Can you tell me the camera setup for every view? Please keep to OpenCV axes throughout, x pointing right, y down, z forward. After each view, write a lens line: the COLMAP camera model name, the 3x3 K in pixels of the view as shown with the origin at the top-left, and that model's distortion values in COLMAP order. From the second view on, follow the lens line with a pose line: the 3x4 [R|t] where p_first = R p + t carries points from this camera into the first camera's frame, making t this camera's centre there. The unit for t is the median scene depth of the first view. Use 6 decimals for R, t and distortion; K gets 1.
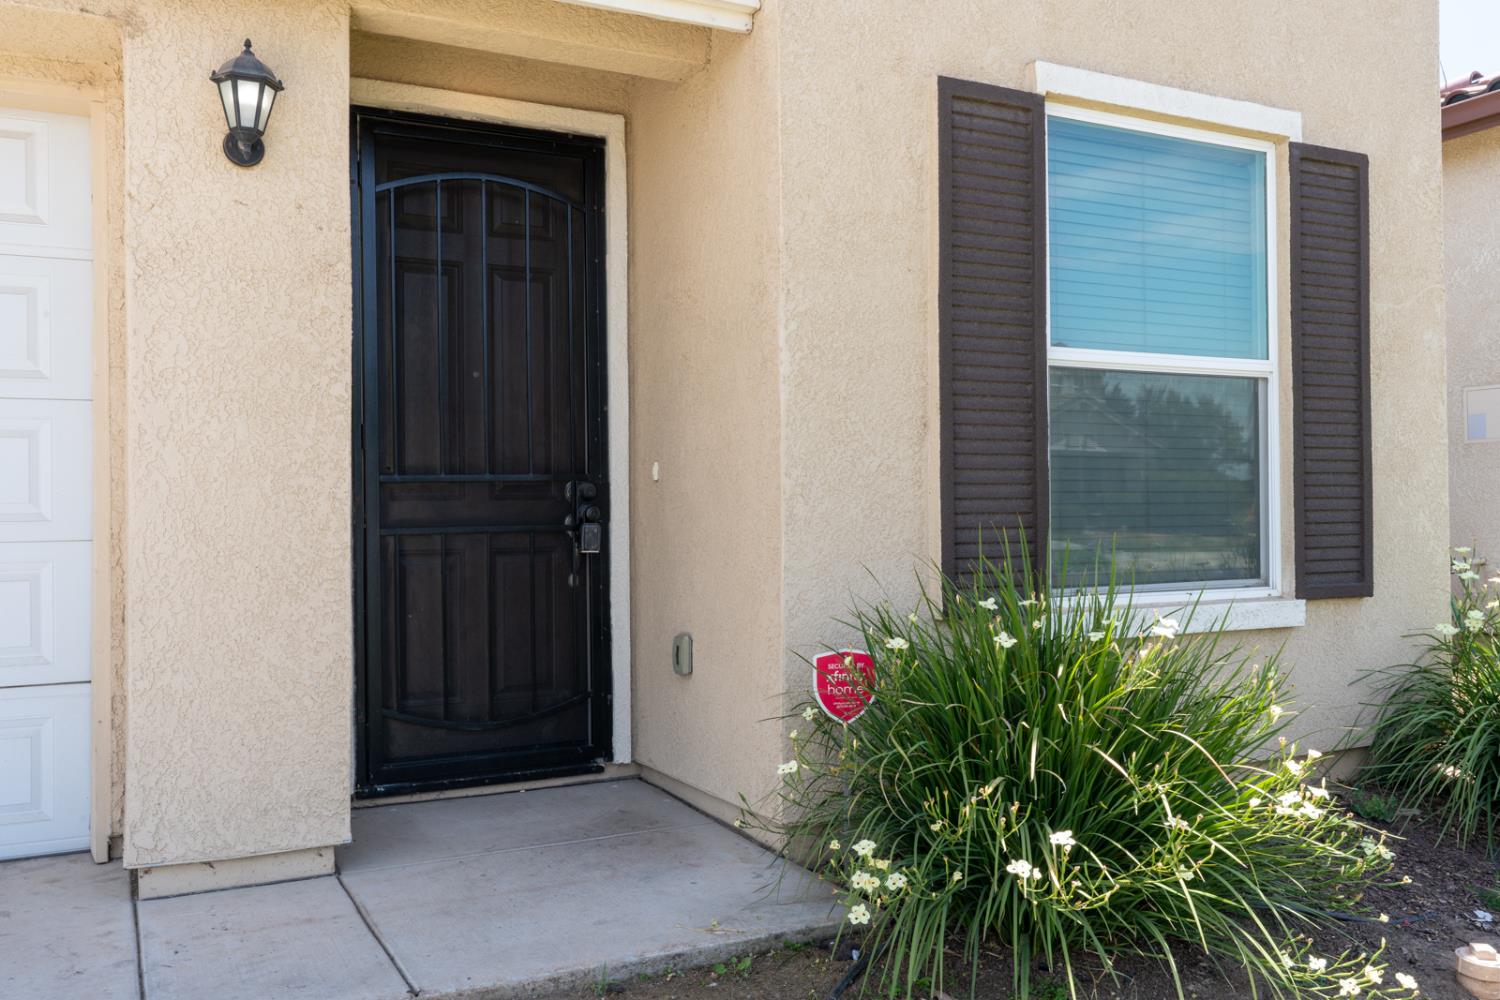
lens RADIAL K [[1264.8, 0, 755.4], [0, 1264.8, 497.7], [0, 0, 1]] dist [0.001012, 0.005881]
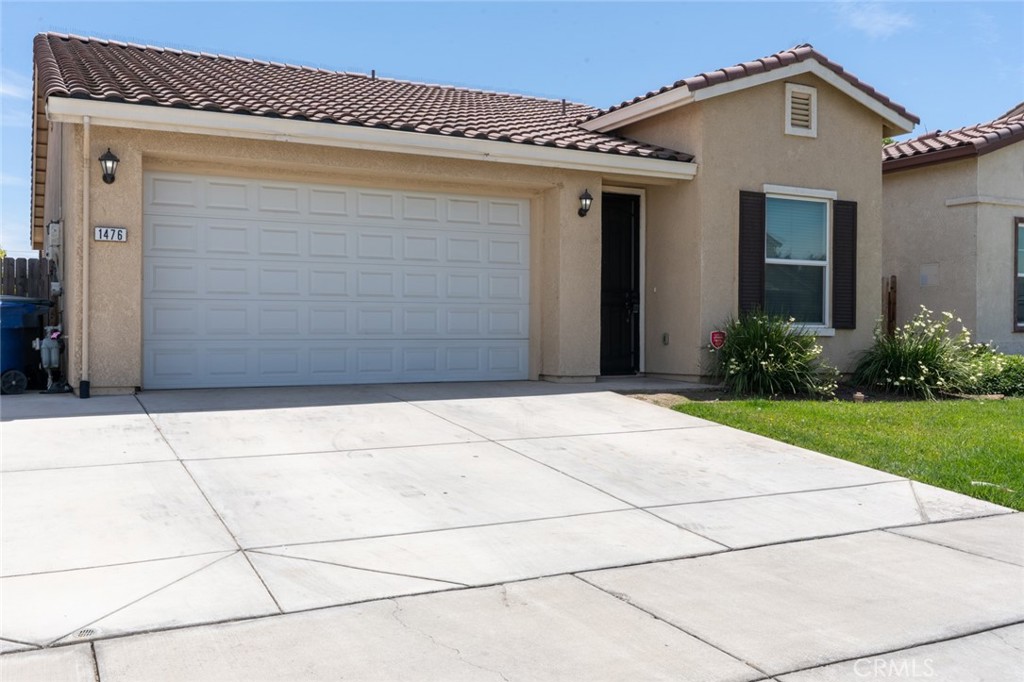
lens RADIAL K [[931.2, 0, 512.5], [0, 931.2, 333.8], [0, 0, 1]] dist [0.002022, 0.006935]
pose [[0.999852, 0.015643, -0.007137, -0.520590], [-0.015536, 0.999768, 0.014896, 0.080243], [0.007368, -0.014783, 0.999864, -1.863463]]
